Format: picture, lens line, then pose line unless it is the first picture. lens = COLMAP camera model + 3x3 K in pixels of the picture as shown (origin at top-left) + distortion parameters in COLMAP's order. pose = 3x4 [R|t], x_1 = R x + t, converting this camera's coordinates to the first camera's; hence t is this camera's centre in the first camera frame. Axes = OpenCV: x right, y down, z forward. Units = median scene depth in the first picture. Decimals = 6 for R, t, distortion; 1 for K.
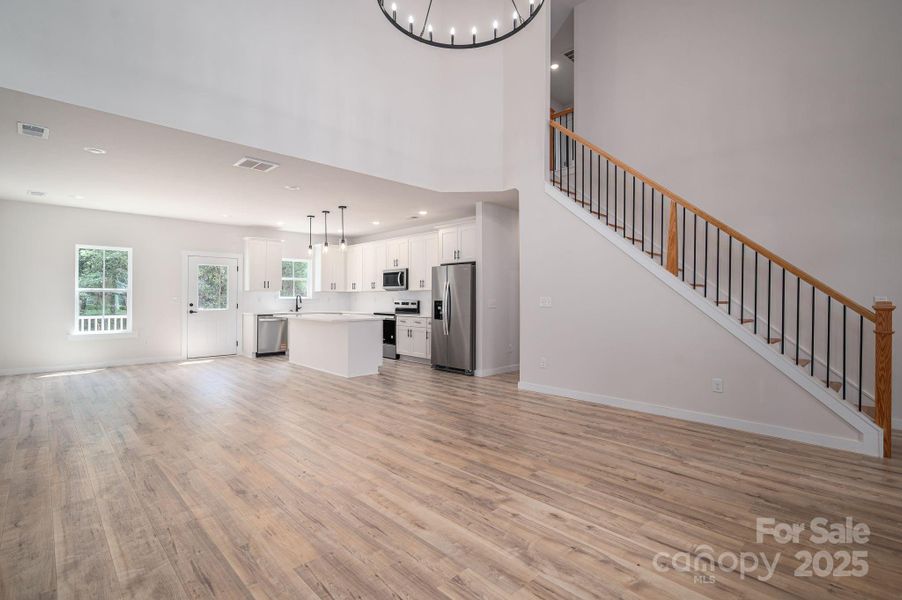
lens RADIAL K [[415.4, 0, 450.3], [0, 415.4, 297.0], [0, 0, 1]] dist [-0.001004, 0.000498]
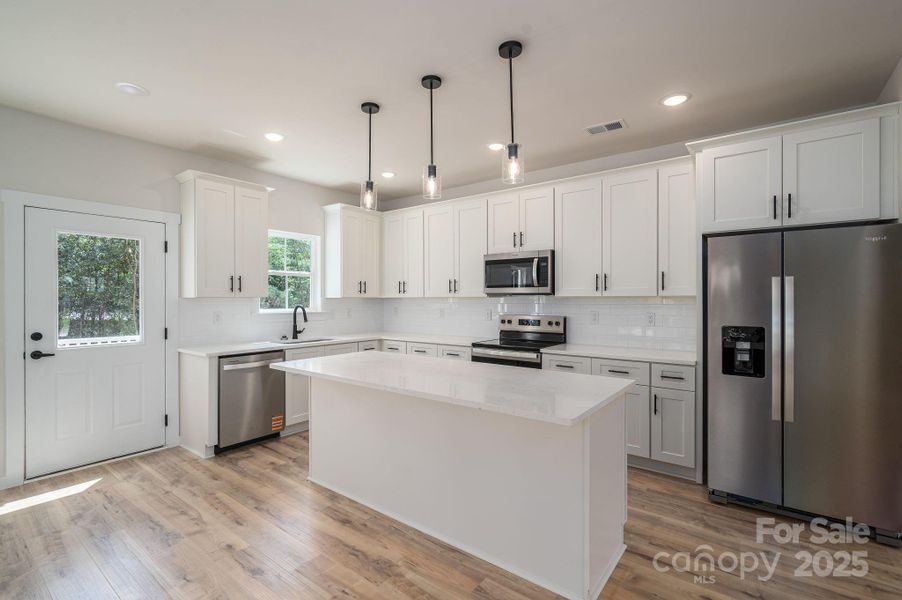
lens RADIAL K [[415.4, 0, 446.0], [0, 415.4, 297.9], [0, 0, 1]] dist [-0.001004, 0.000498]
pose [[0.991801, -0.003328, 0.127746, -0.278968], [0.003330, 0.999994, 0.000203, -0.014301], [-0.127746, 0.000224, 0.991807, 0.534487]]
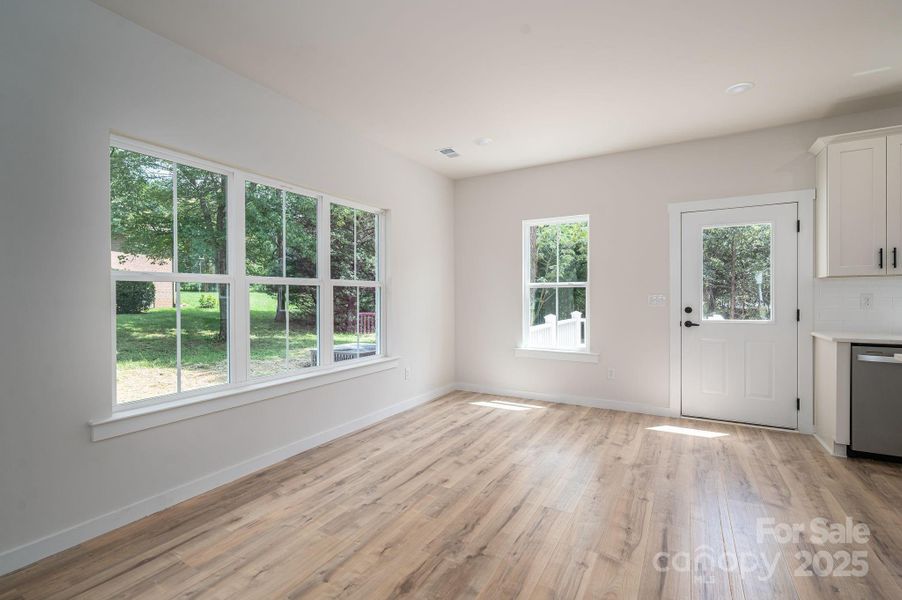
lens RADIAL K [[415.4, 0, 447.3], [0, 415.4, 296.0], [0, 0, 1]] dist [-0.001004, 0.000498]
pose [[0.257391, -0.003401, -0.966301, -0.198972], [0.003563, 0.999990, -0.002571, 0.002024], [0.966301, -0.002781, 0.257400, 0.548314]]
